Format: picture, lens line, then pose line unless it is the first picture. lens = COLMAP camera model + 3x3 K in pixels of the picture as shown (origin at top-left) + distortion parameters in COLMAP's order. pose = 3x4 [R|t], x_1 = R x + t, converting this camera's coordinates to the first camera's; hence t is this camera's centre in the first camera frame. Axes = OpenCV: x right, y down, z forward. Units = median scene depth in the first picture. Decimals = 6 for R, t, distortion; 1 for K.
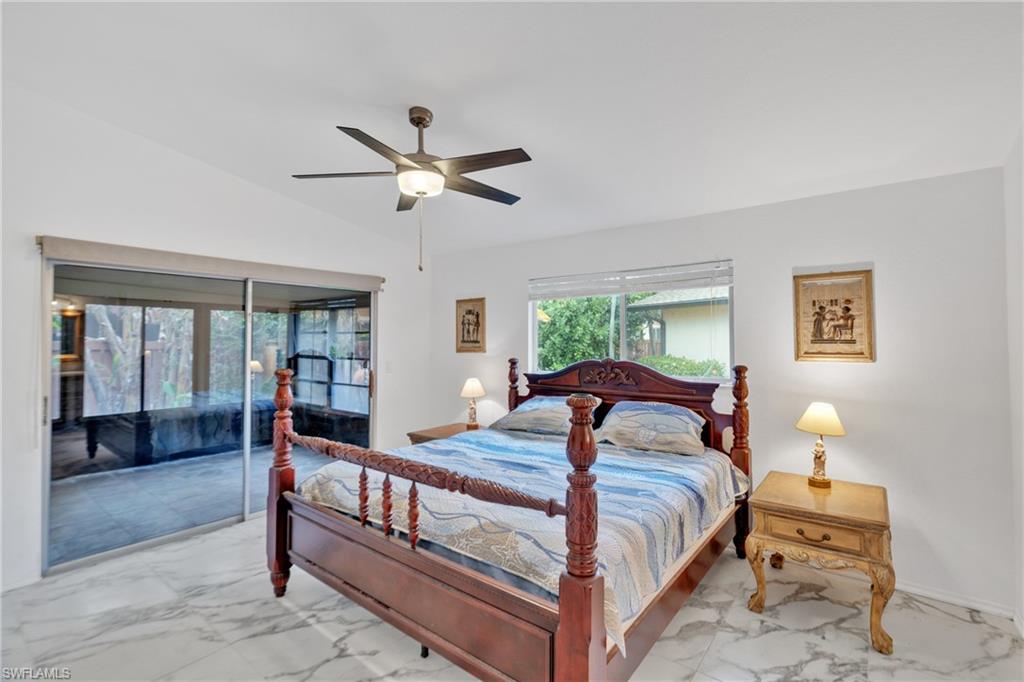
lens RADIAL K [[461.2, 0, 513.3], [0, 461.2, 331.8], [0, 0, 1]] dist [-0.002105, -0.000119]
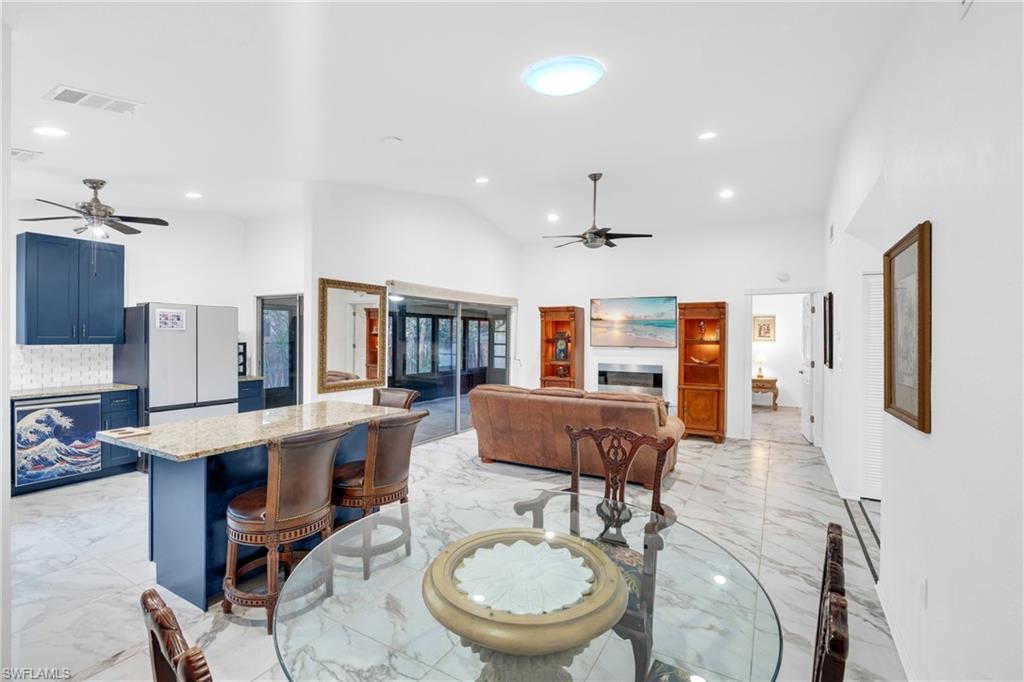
lens RADIAL K [[462.3, 0, 504.0], [0, 462.3, 341.0], [0, 0, 1]] dist [-0.007261, 0.001265]
pose [[0.991689, 0.002813, 0.128626, -1.511965], [-0.006758, 0.999520, 0.030247, -0.025712], [-0.128479, -0.030865, 0.991232, -1.951475]]
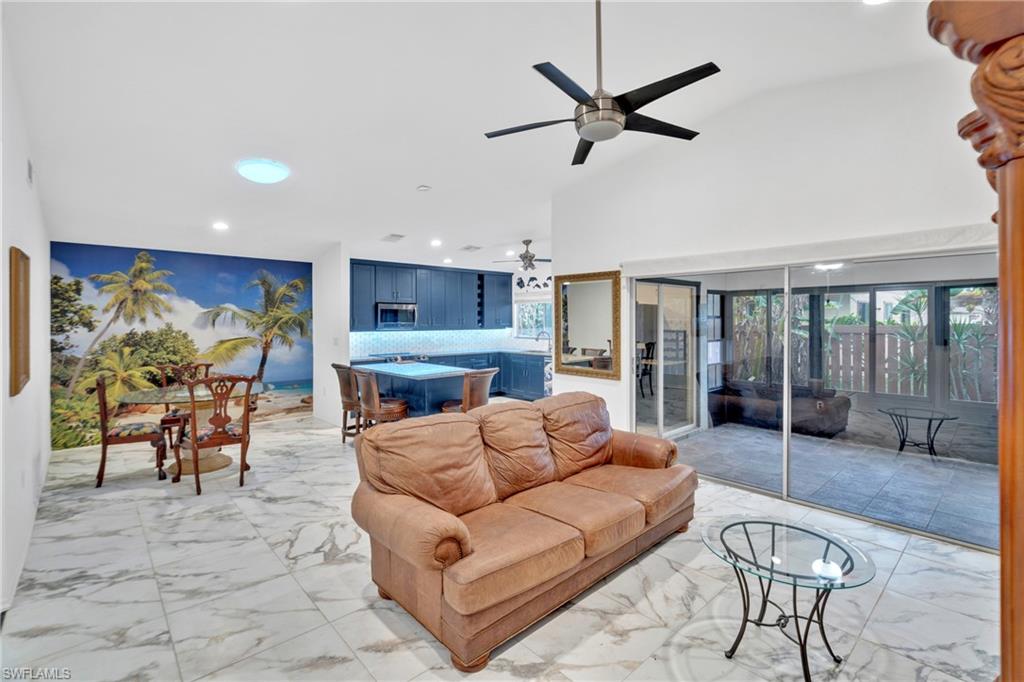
lens RADIAL K [[454.5, 0, 499.6], [0, 454.5, 322.3], [0, 0, 1]] dist [-0.001463, -0.000221]
pose [[-0.167327, 0.003989, -0.985893, -0.202725], [0.020122, 0.999797, 0.000630, -0.007589], [0.985696, -0.019732, -0.167373, -0.381932]]
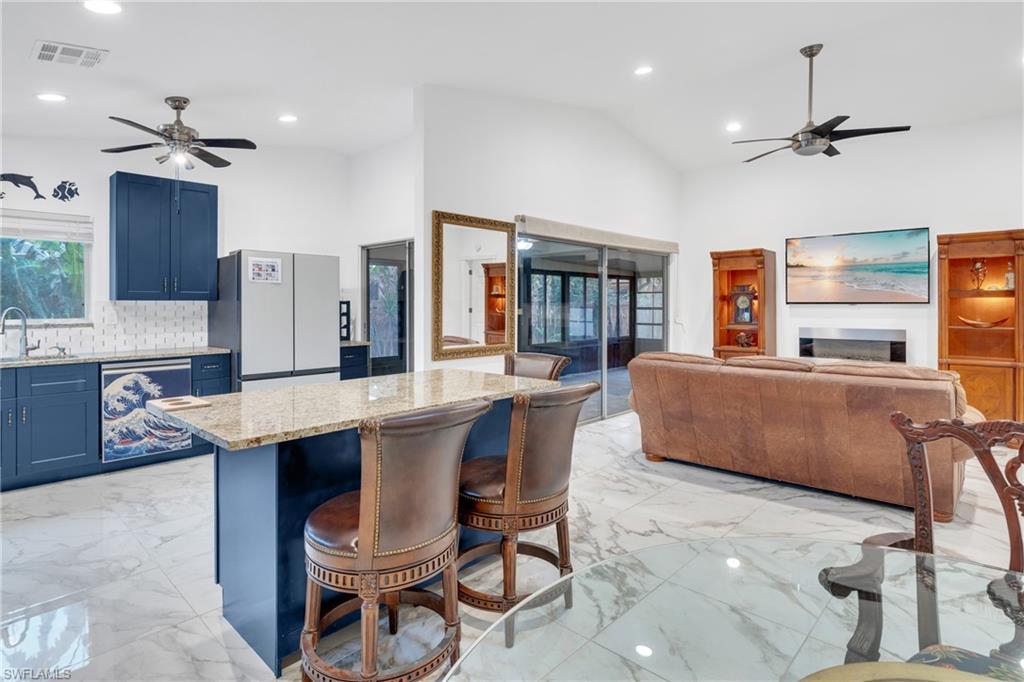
lens RADIAL K [[530.3, 0, 517.8], [0, 530.3, 307.6], [0, 0, 1]] dist [-0.004340, 0.000553]
pose [[0.996194, -0.005081, -0.087010, -1.585517], [0.007119, 0.999707, 0.023126, 0.030048], [0.086867, -0.023657, 0.995939, -1.700939]]
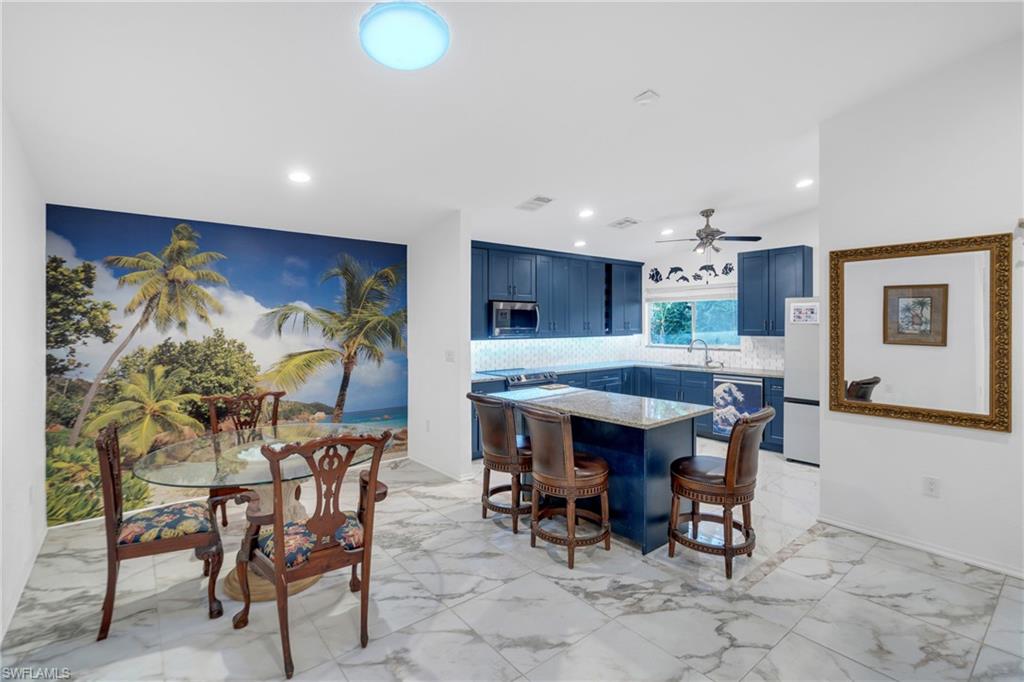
lens RADIAL K [[464.6, 0, 504.5], [0, 464.6, 323.7], [0, 0, 1]] dist [-0.004141, 0.000151]
pose [[-0.225755, -0.001138, -0.974184, -0.709944], [0.021858, 0.999742, -0.006233, -0.020299], [0.973939, -0.022700, -0.225671, -0.938972]]
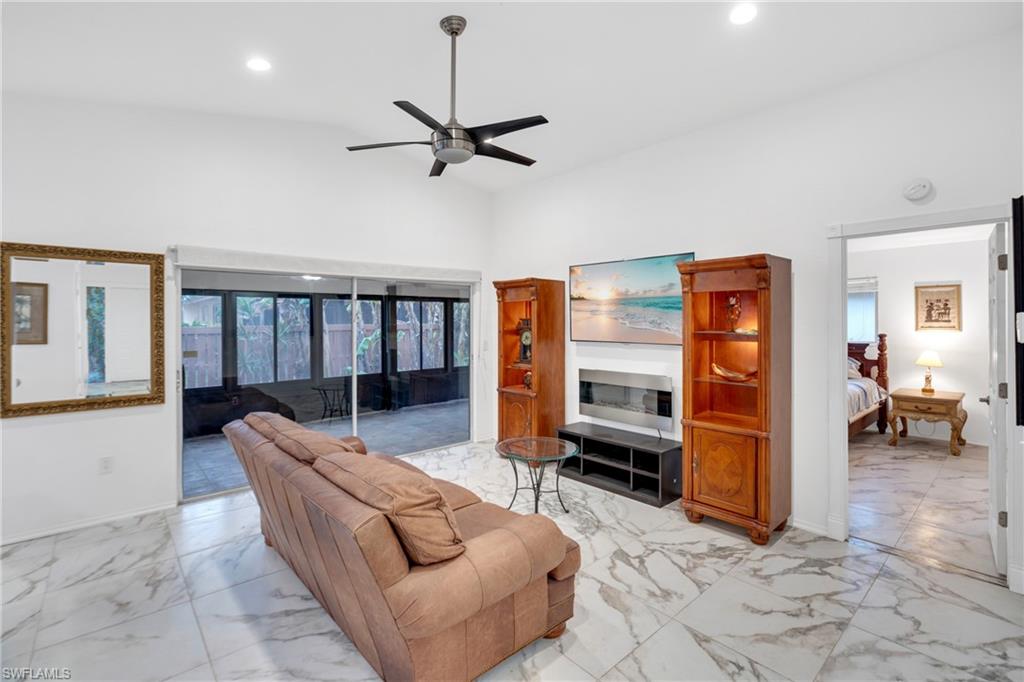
lens RADIAL K [[464.6, 0, 504.5], [0, 464.6, 323.7], [0, 0, 1]] dist [-0.004141, 0.000151]
pose [[0.983798, -0.000717, -0.179279, -0.719811], [0.005381, 0.999660, 0.025530, -0.026045], [0.179200, -0.026081, 0.983467, -1.192586]]
